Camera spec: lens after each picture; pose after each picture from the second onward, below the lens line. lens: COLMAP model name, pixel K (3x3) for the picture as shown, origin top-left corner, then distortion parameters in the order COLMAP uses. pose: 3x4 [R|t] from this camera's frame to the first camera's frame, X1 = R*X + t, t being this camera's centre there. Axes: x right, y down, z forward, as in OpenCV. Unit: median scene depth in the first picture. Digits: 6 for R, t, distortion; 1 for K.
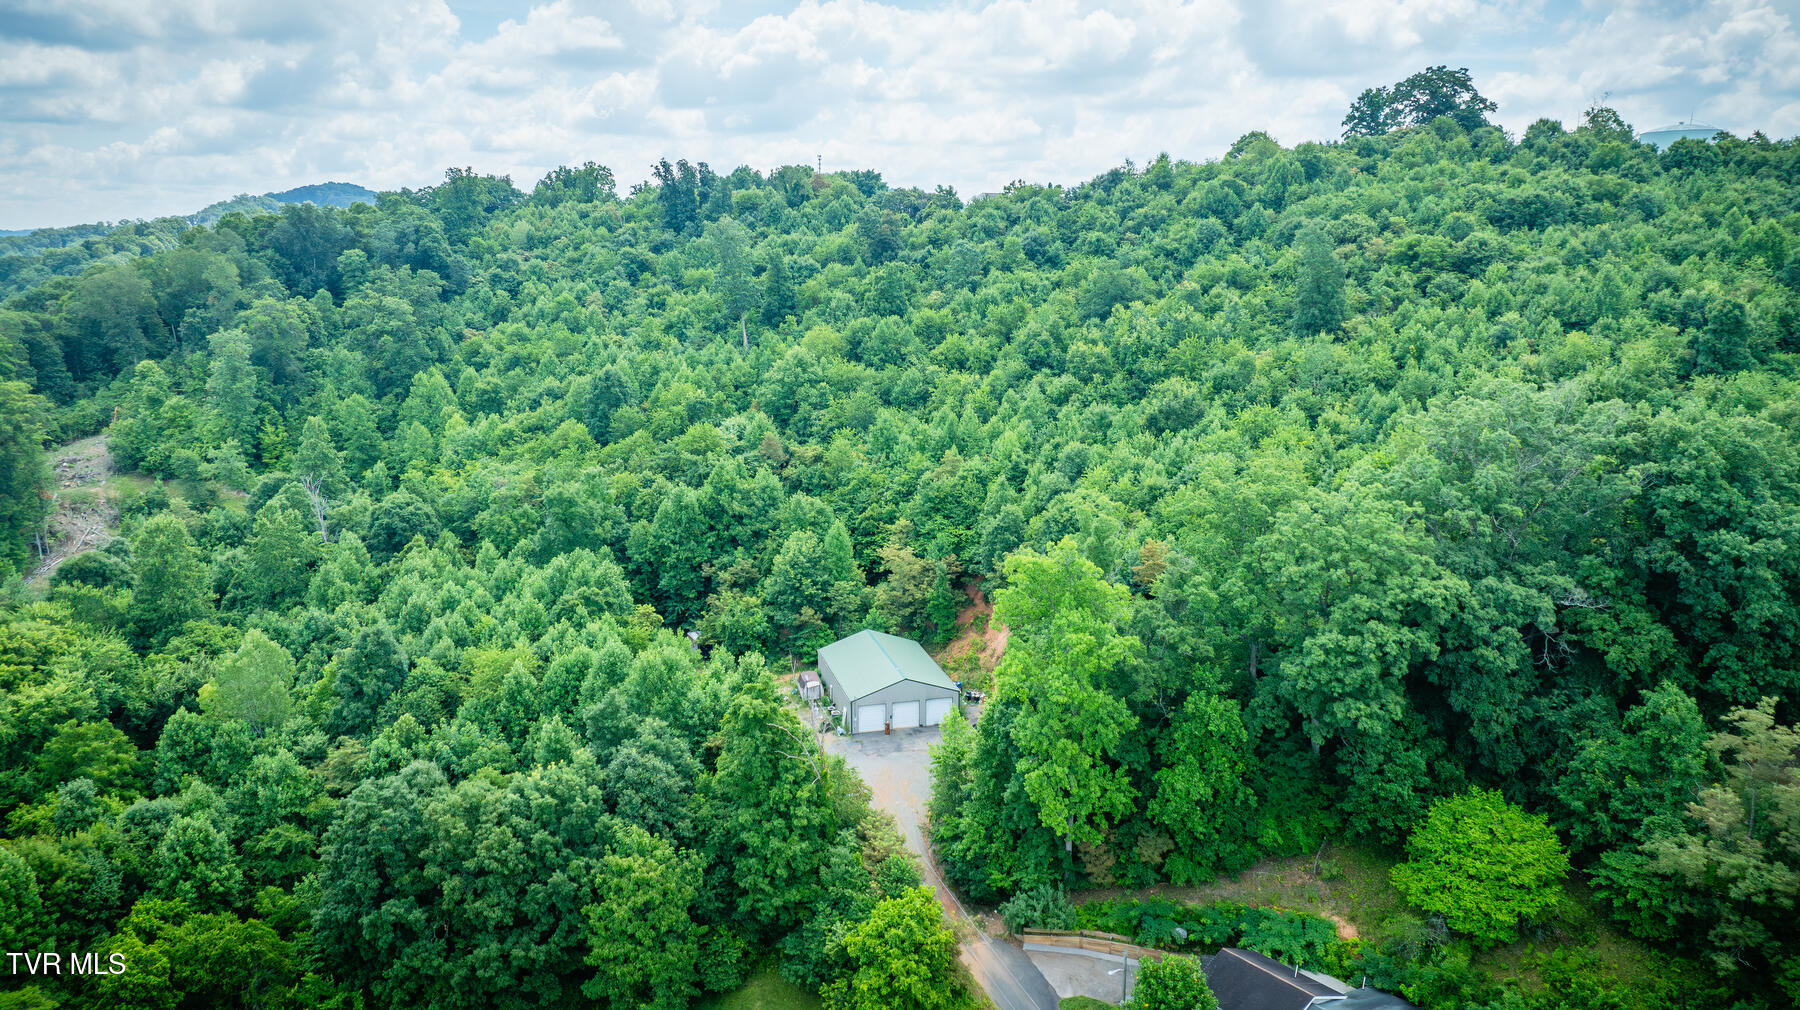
lens RADIAL K [[1263.0, 0, 894.8], [0, 1263.0, 504.6], [0, 0, 1]] dist [-0.024711, 0.018045]
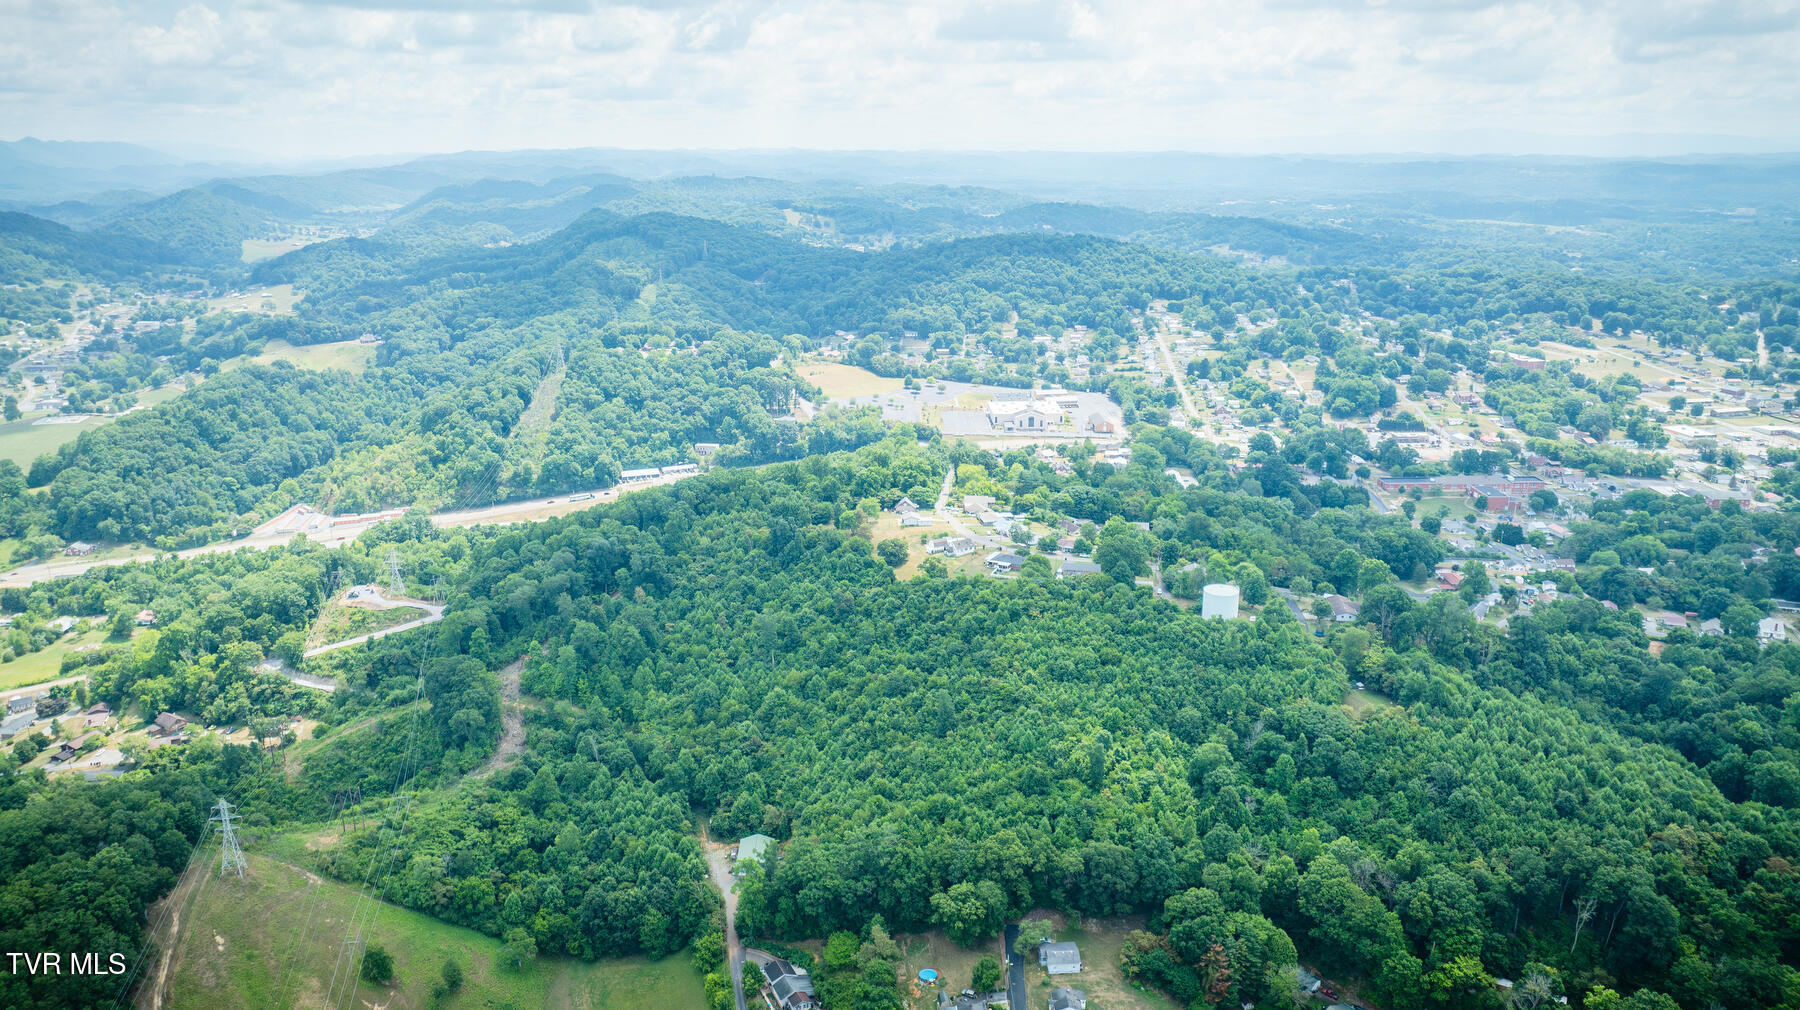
lens RADIAL K [[1263.0, 0, 907.4], [0, 1263.0, 502.4], [0, 0, 1]] dist [-0.024711, 0.018045]
pose [[0.973688, 0.067250, -0.217735, 1.134188], [-0.051675, 0.995733, 0.076455, -1.145902], [0.221948, -0.063192, 0.973009, -2.197849]]
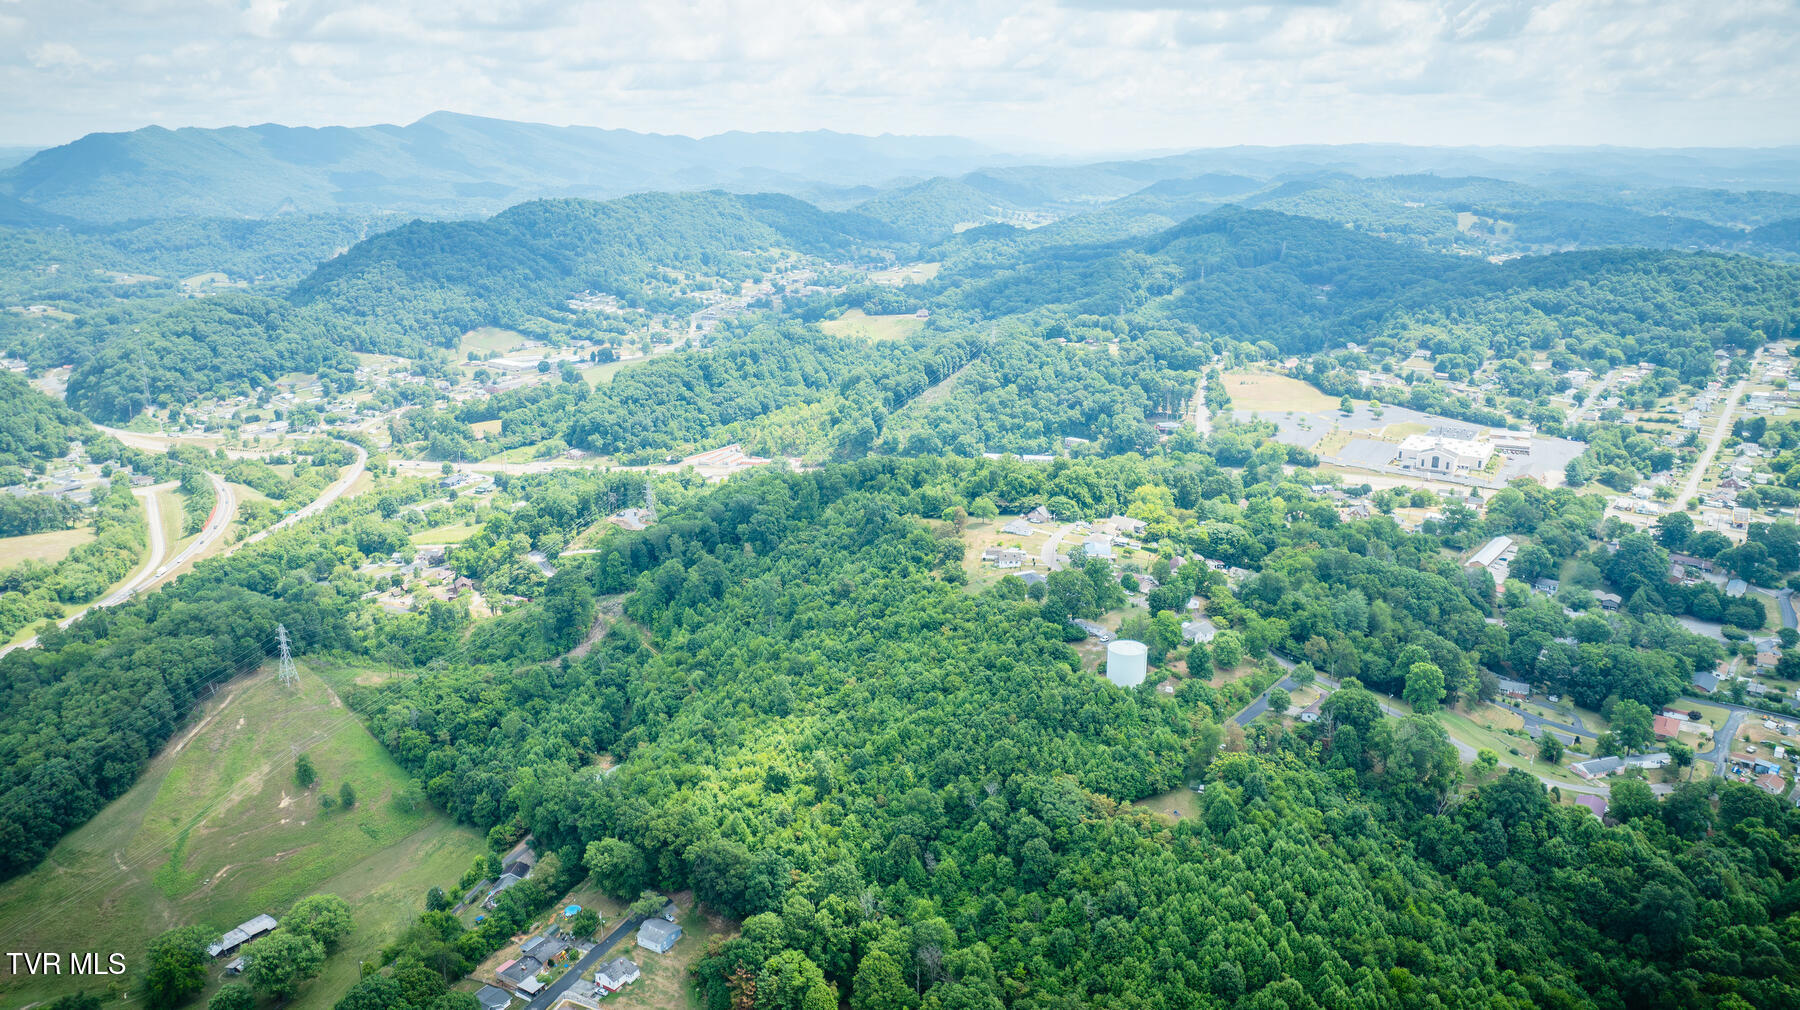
lens RADIAL K [[1263.0, 0, 903.7], [0, 1263.0, 507.3], [0, 0, 1]] dist [-0.024711, 0.018045]
pose [[0.683671, 0.209395, -0.699105, 3.271226], [-0.153293, 0.977786, 0.142957, -1.413591], [0.713510, 0.009432, 0.700582, -0.992700]]
